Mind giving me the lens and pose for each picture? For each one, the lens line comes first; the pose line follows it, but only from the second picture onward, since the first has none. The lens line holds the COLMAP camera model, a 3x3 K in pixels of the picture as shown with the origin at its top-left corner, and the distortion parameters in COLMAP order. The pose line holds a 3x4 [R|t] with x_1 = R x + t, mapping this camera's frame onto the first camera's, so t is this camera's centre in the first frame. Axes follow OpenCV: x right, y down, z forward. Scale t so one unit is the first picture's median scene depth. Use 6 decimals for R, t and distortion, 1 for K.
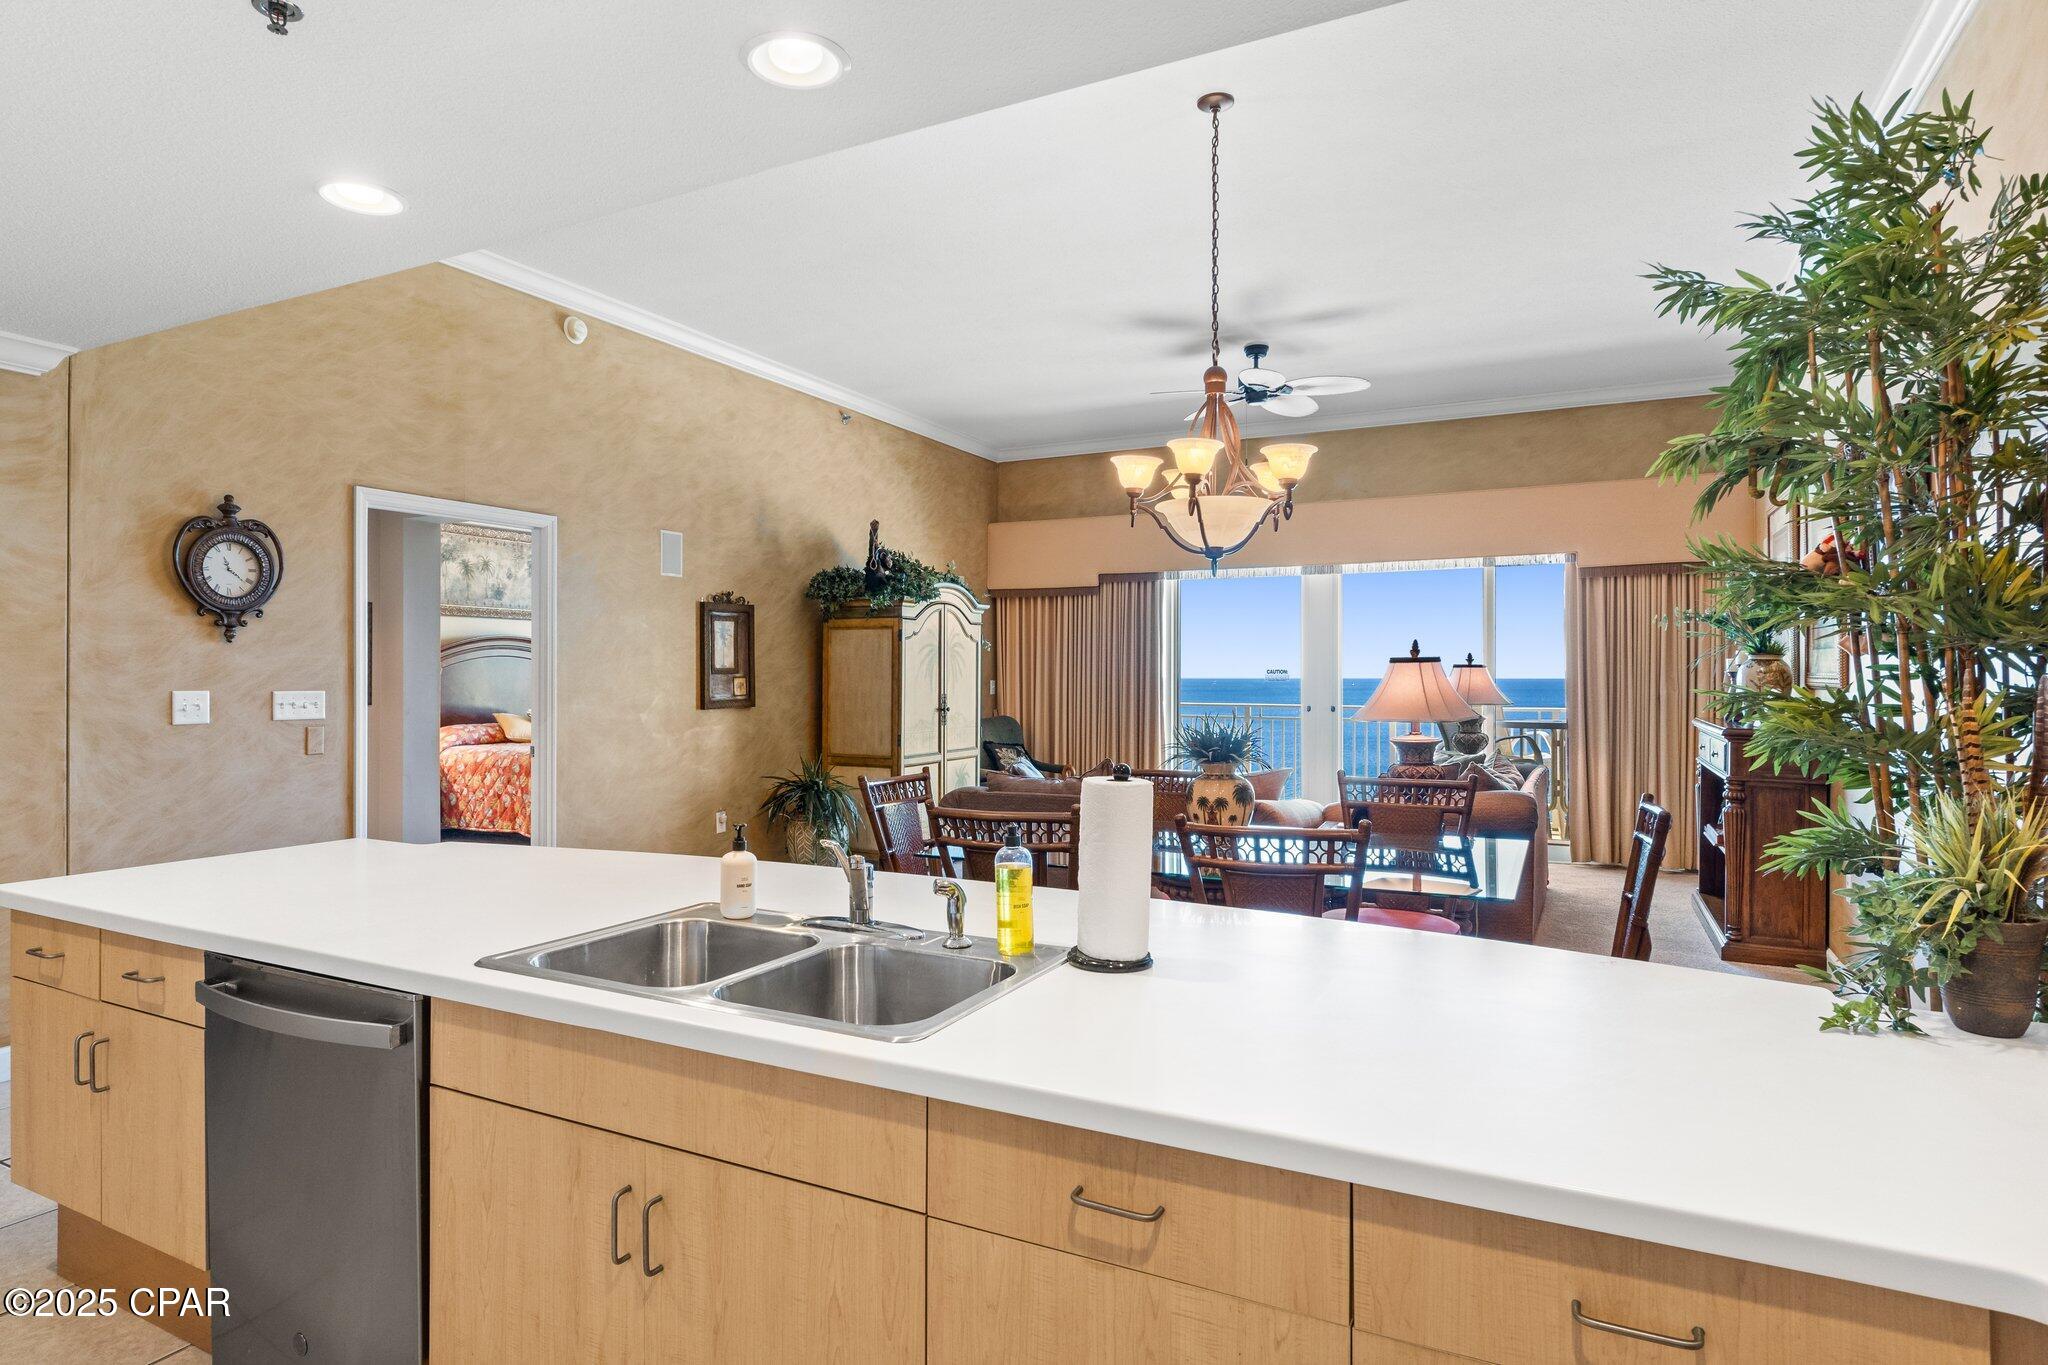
lens RADIAL K [[1126.5, 0, 997.6], [0, 1126.5, 674.4], [0, 0, 1]] dist [-0.001108, -0.000309]
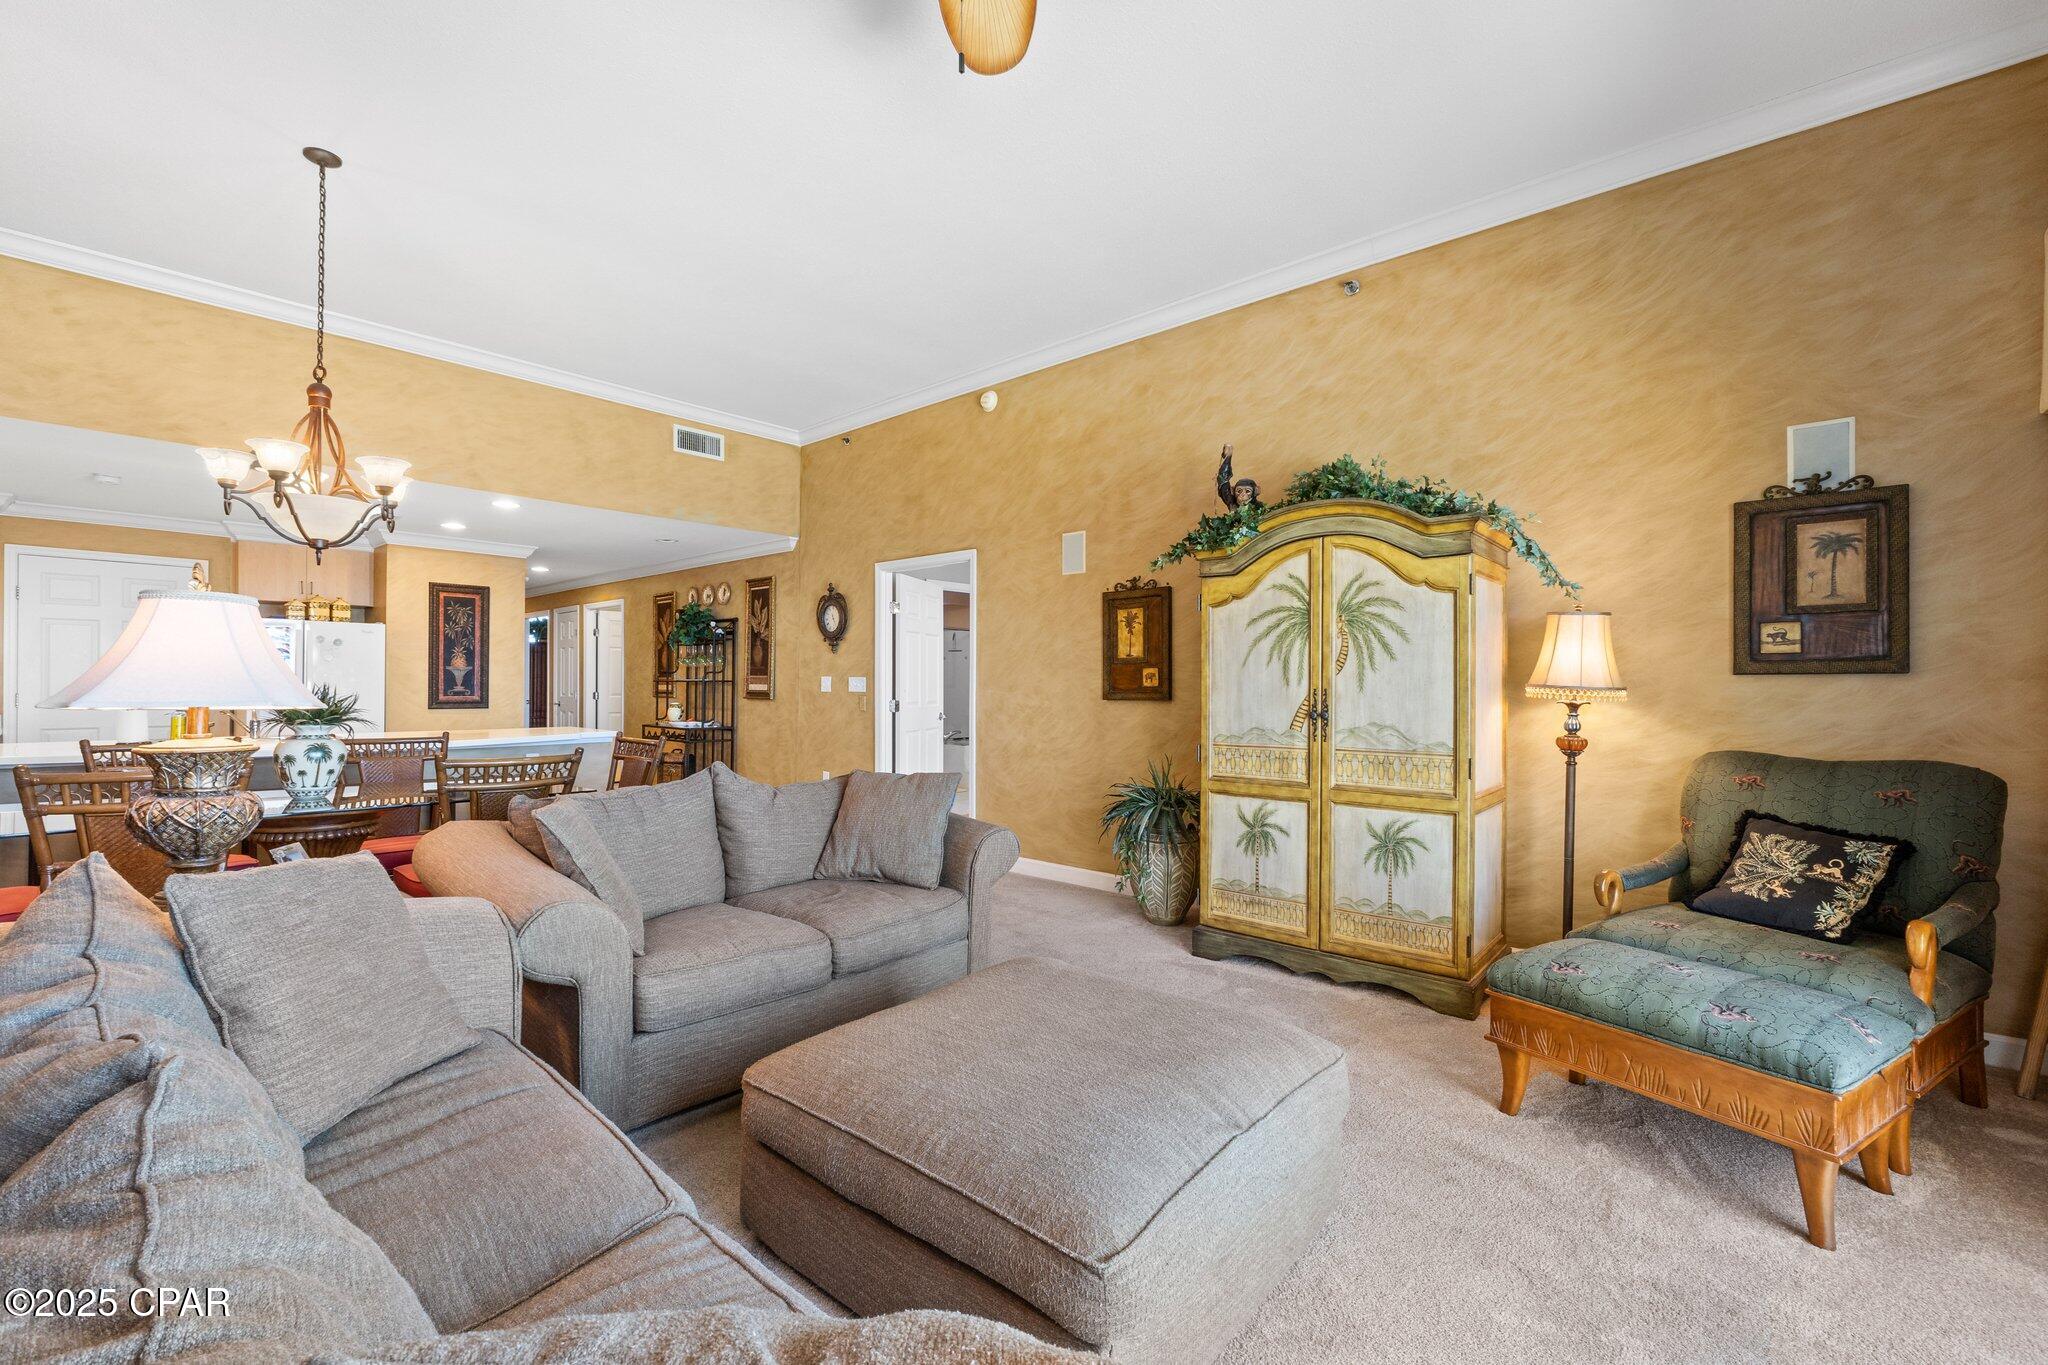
lens RADIAL K [[861.4, 0, 1003.6], [0, 861.4, 683.5], [0, 0, 1]] dist [-0.000748, -0.002610]
pose [[-0.256234, -0.003965, -0.966607, 0.486154], [-0.005433, 0.999982, -0.002662, 0.018518], [0.966600, 0.004569, -0.256251, 1.070487]]
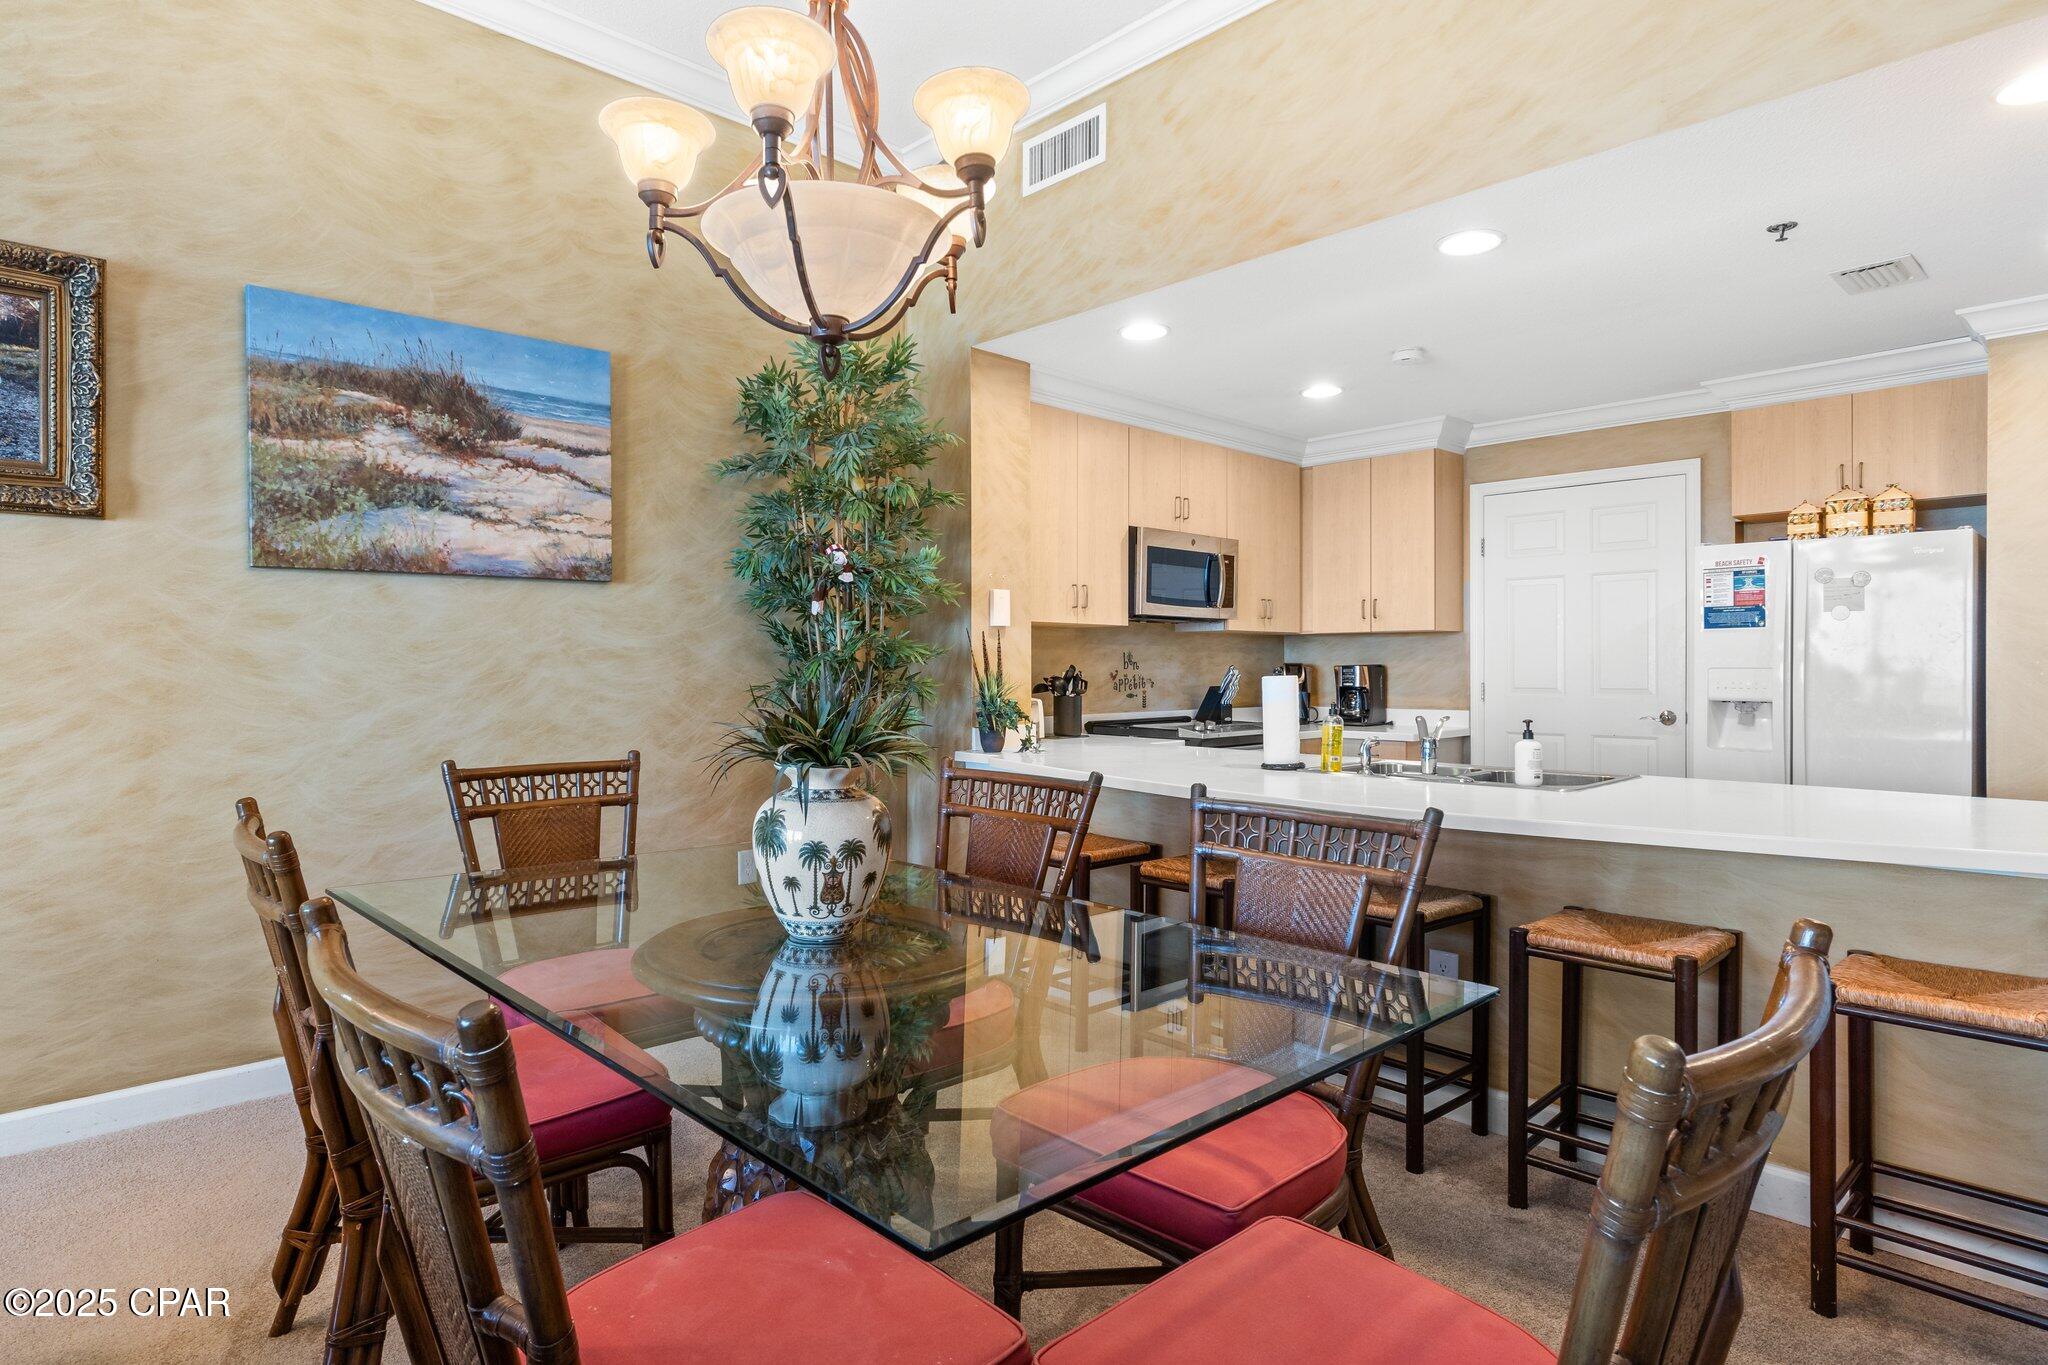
lens RADIAL K [[1113.9, 0, 998.9], [0, 1113.9, 670.4], [0, 0, 1]] dist [-0.004409, -0.000545]
pose [[-0.944731, -0.000877, 0.327846, -0.020410], [0.000249, 0.999994, 0.003393, 0.019982], [-0.327847, 0.003287, -0.944725, 0.800997]]
